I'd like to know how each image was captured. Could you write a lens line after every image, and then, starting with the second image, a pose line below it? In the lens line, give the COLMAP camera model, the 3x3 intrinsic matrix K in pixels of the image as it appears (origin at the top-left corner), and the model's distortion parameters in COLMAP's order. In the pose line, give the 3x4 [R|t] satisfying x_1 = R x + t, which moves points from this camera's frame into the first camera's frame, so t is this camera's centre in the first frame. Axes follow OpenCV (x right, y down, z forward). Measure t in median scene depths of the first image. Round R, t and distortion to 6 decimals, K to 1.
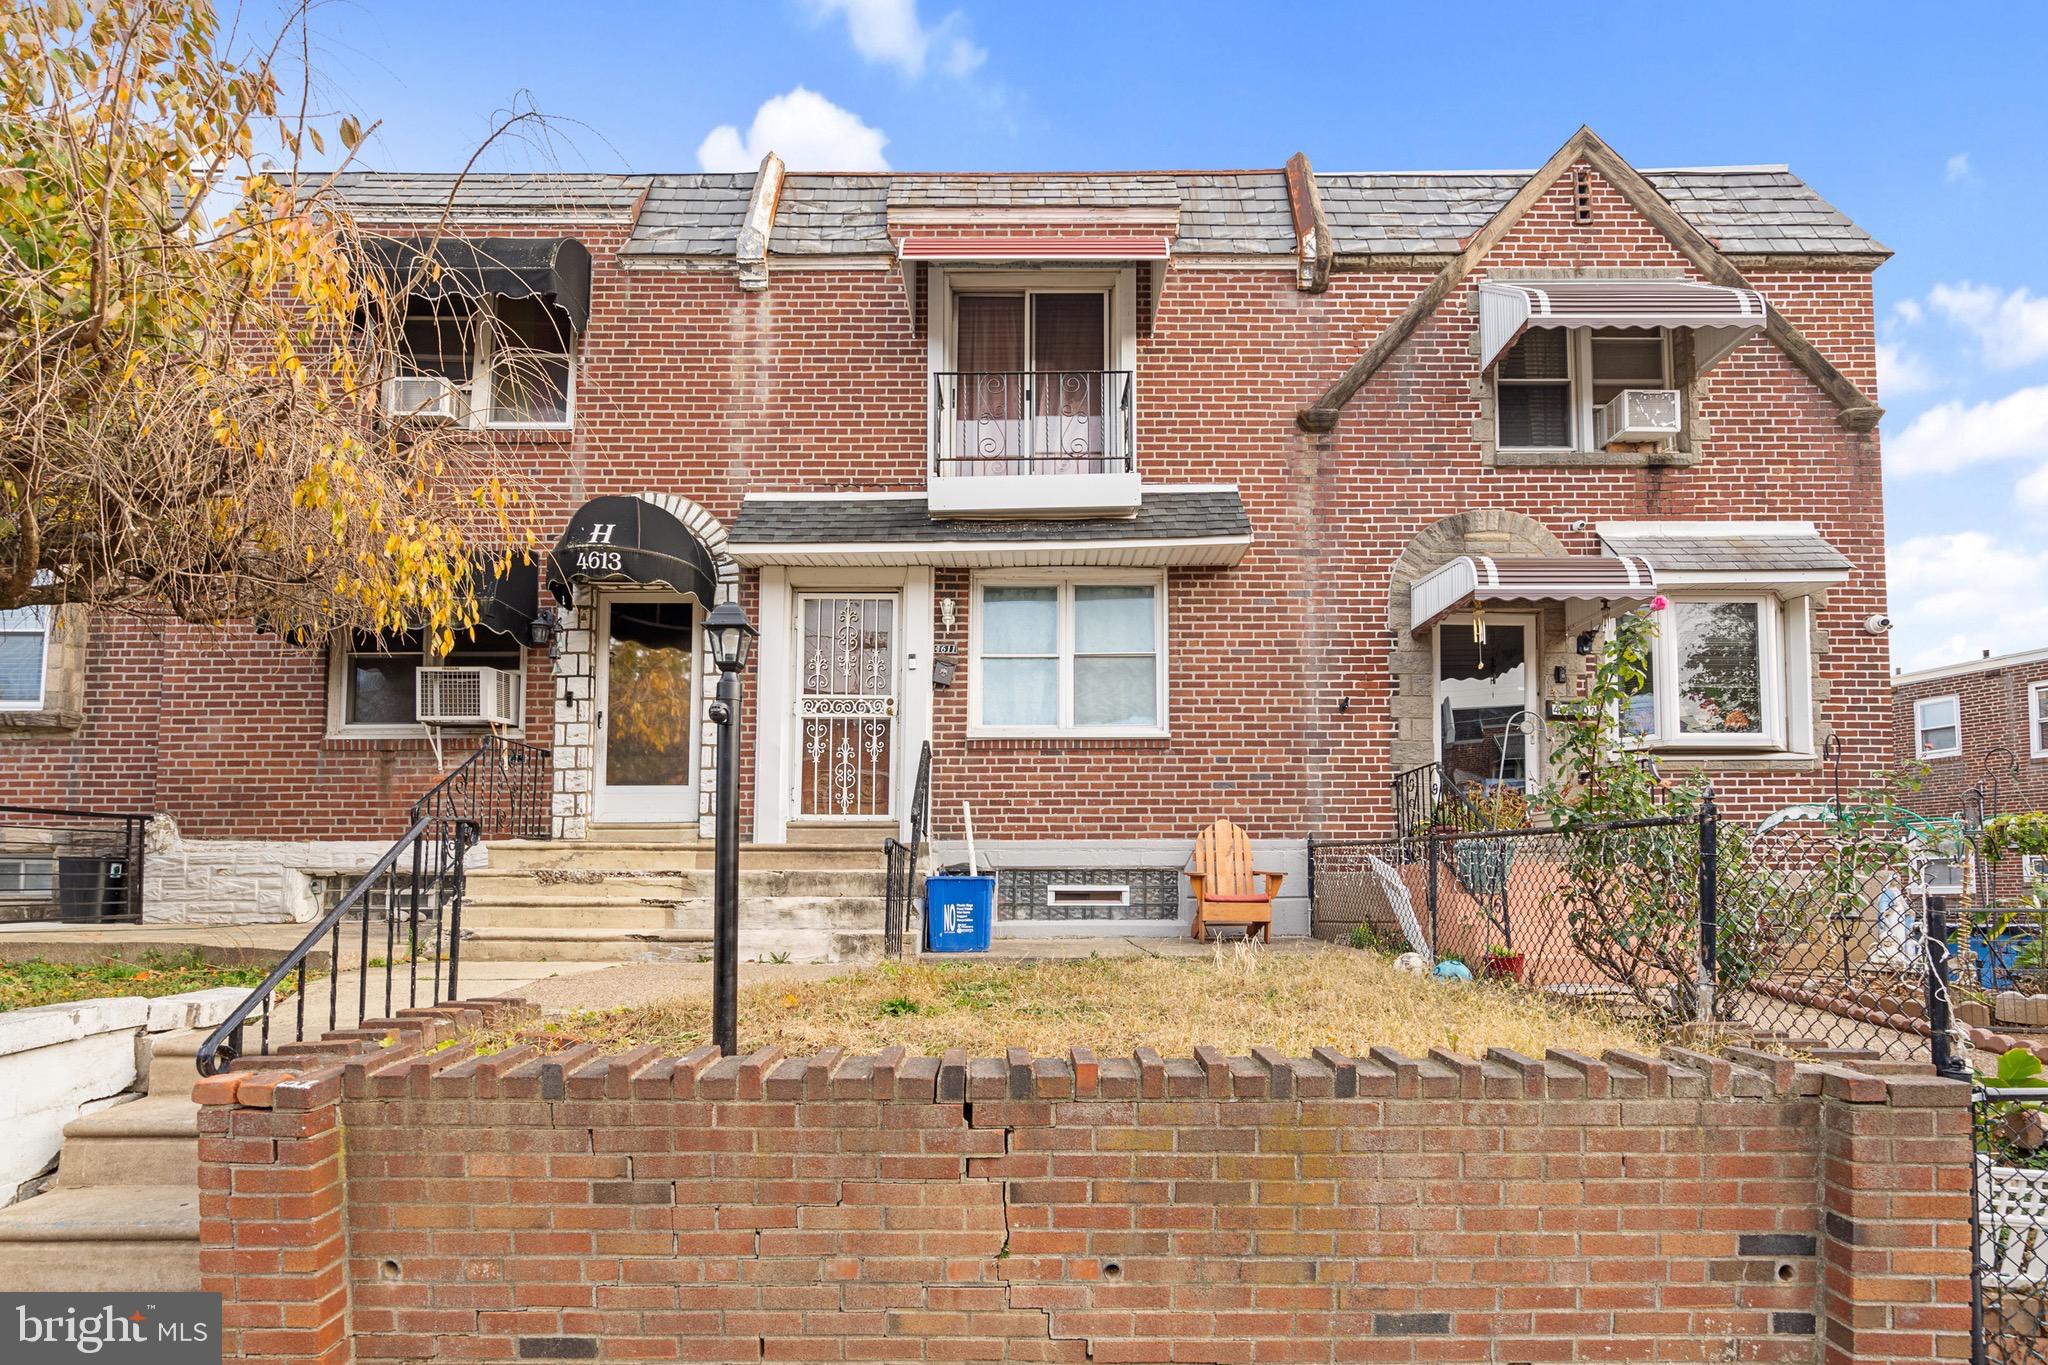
lens RADIAL K [[978.3, 0, 1045.6], [0, 978.3, 692.0], [0, 0, 1]] dist [-0.004422, 0.000979]
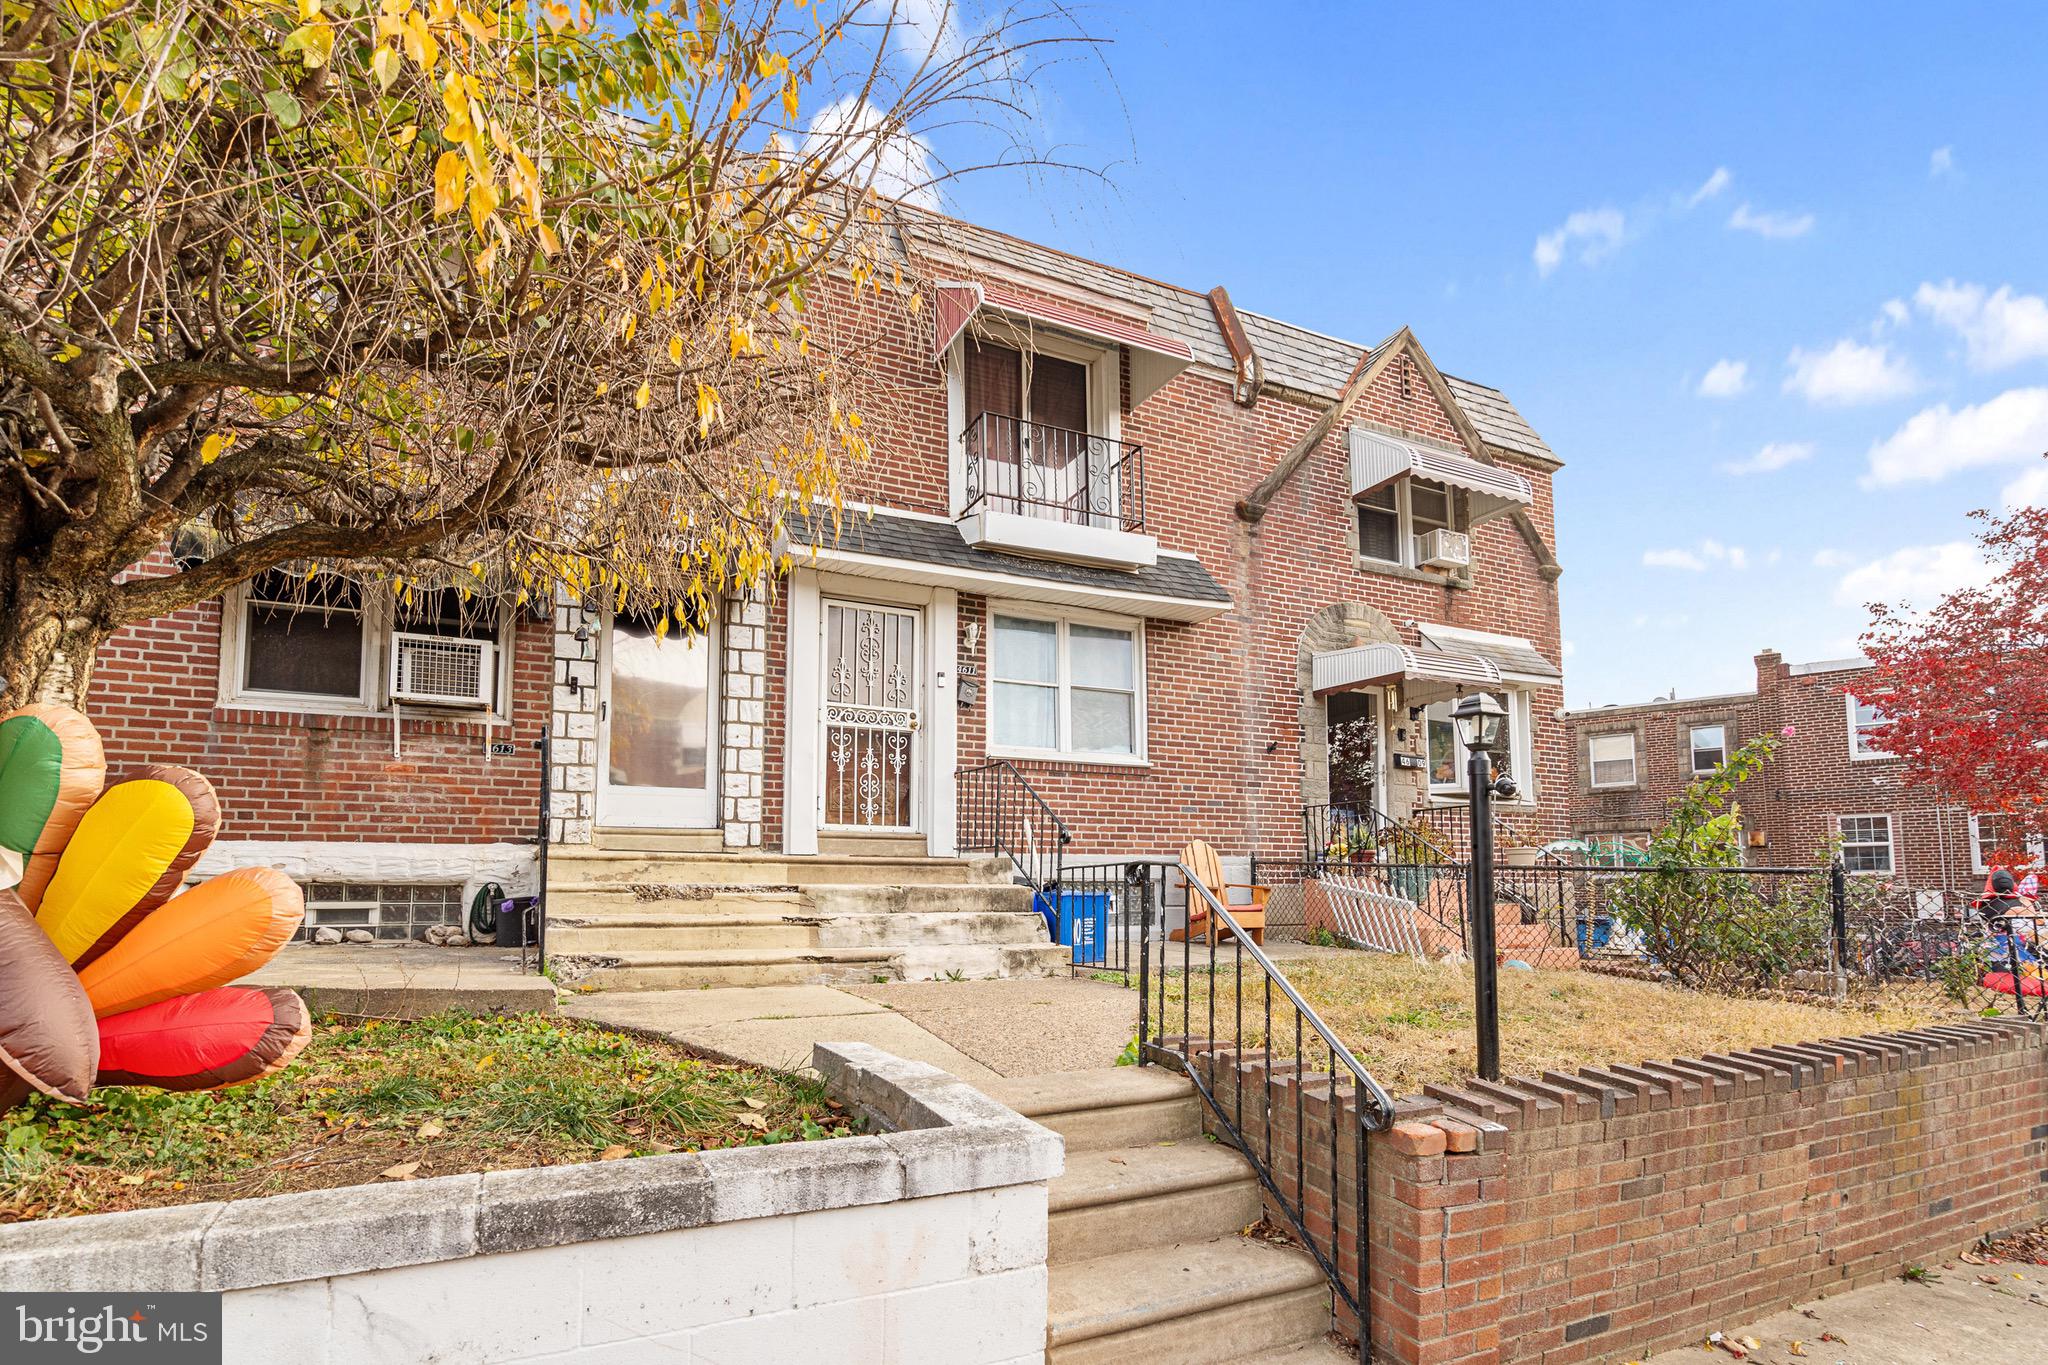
lens RADIAL K [[897.4, 0, 1109.7], [0, 897.4, 677.3], [0, 0, 1]] dist [-0.005606, 0.000475]
pose [[0.907063, 0.098512, 0.409307, -0.358753], [-0.087790, 0.995124, -0.044956, -0.005987], [-0.411740, 0.004845, 0.911289, 0.053615]]
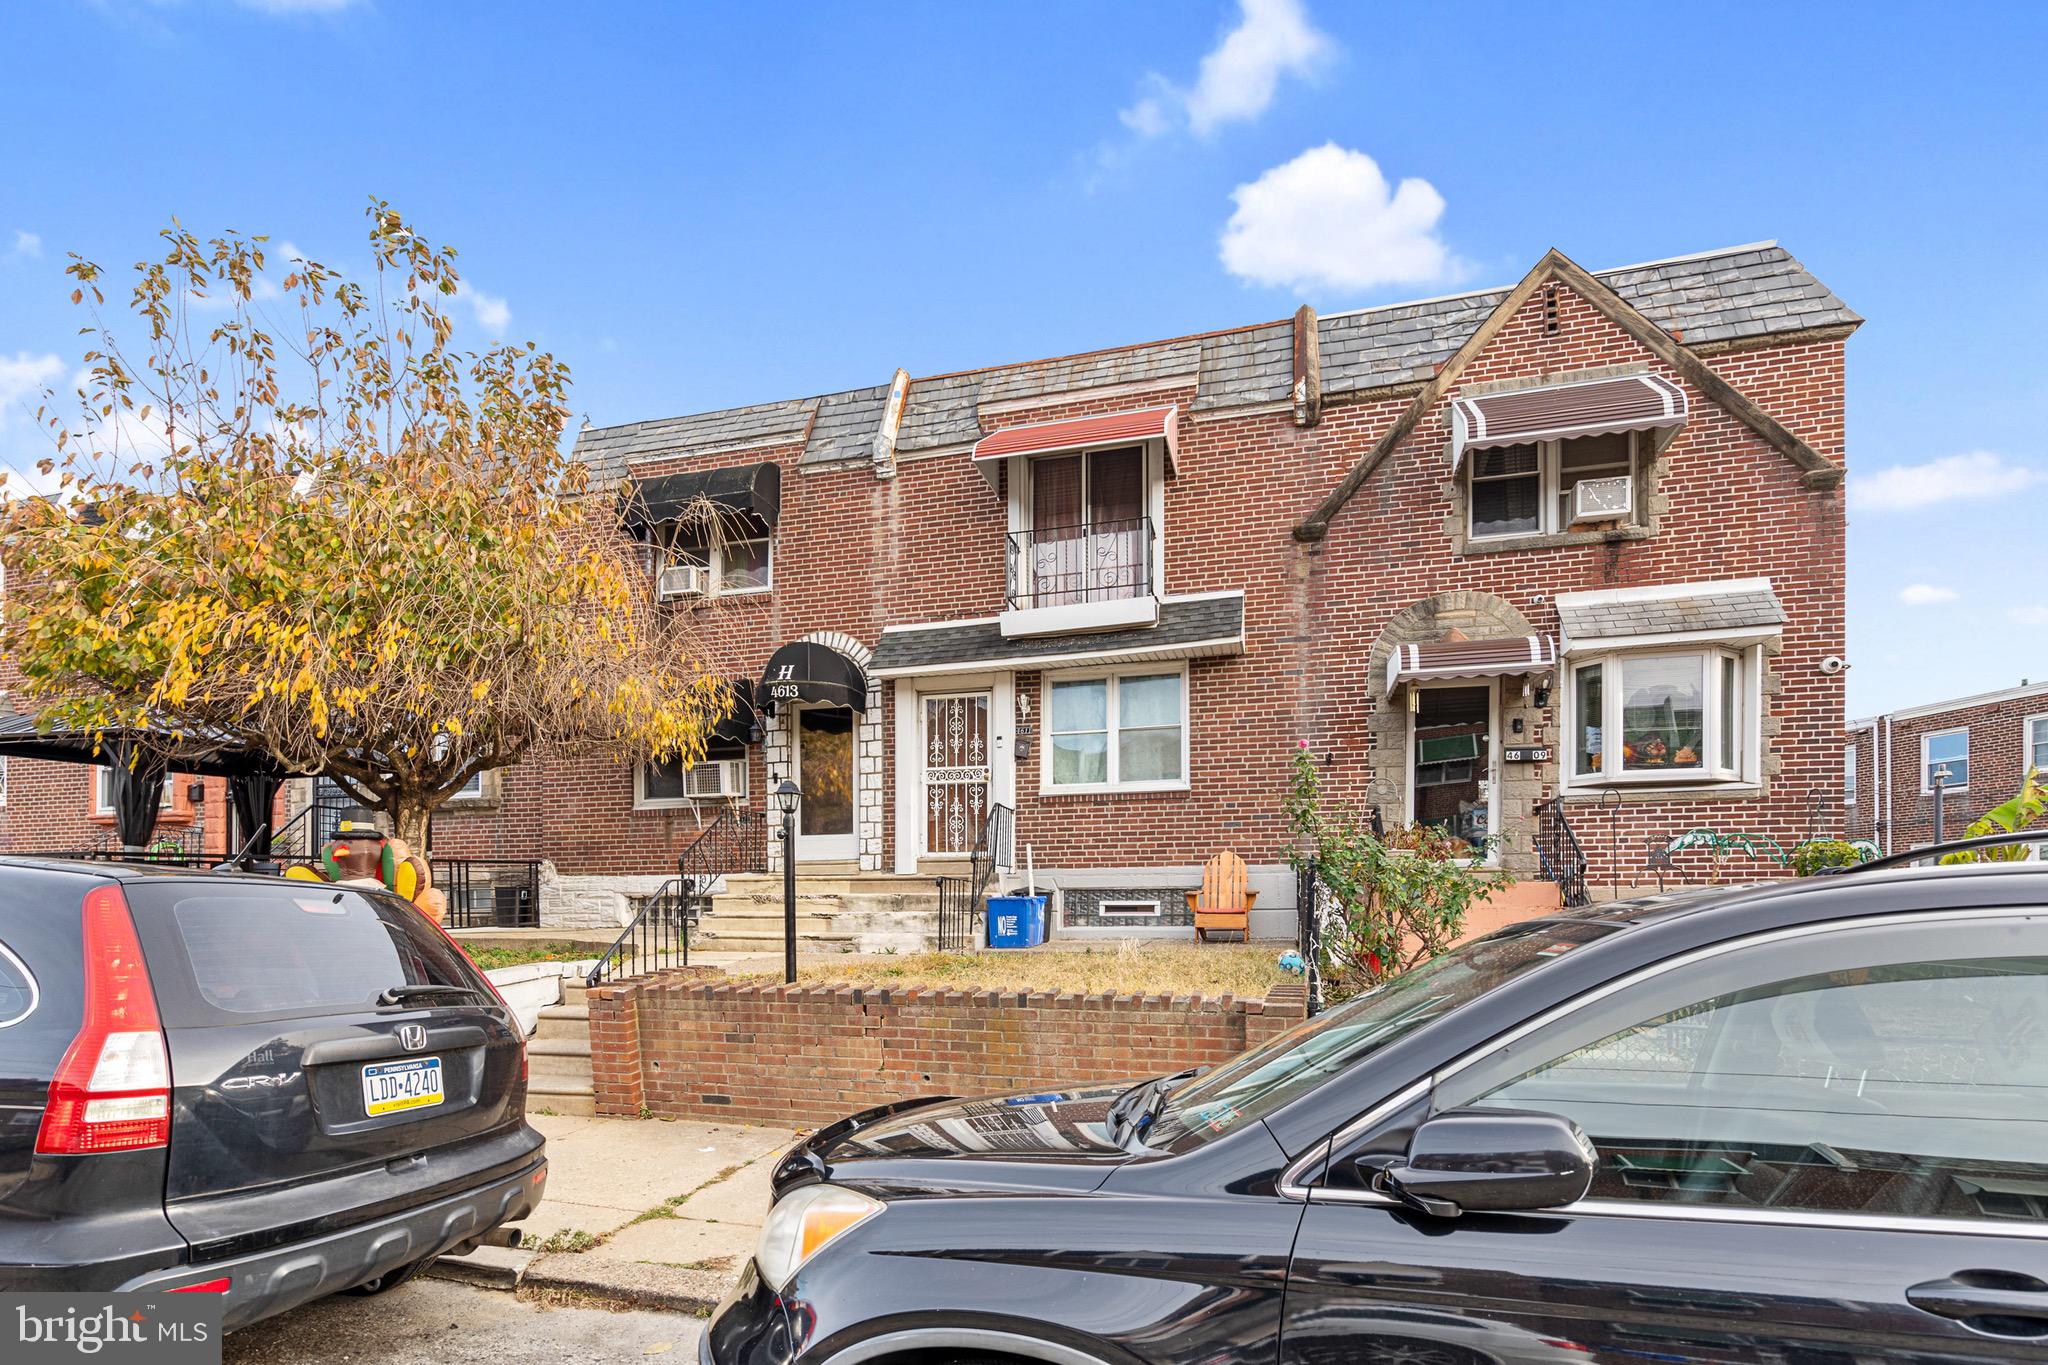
lens RADIAL K [[903.8, 0, 1033.7], [0, 903.8, 708.8], [0, 0, 1]] dist [-0.007975, 0.000020]
pose [[0.974098, -0.051705, -0.220135, 0.195405], [0.050527, 0.998662, -0.010985, -0.060067], [0.220409, -0.000422, 0.975408, -0.246120]]
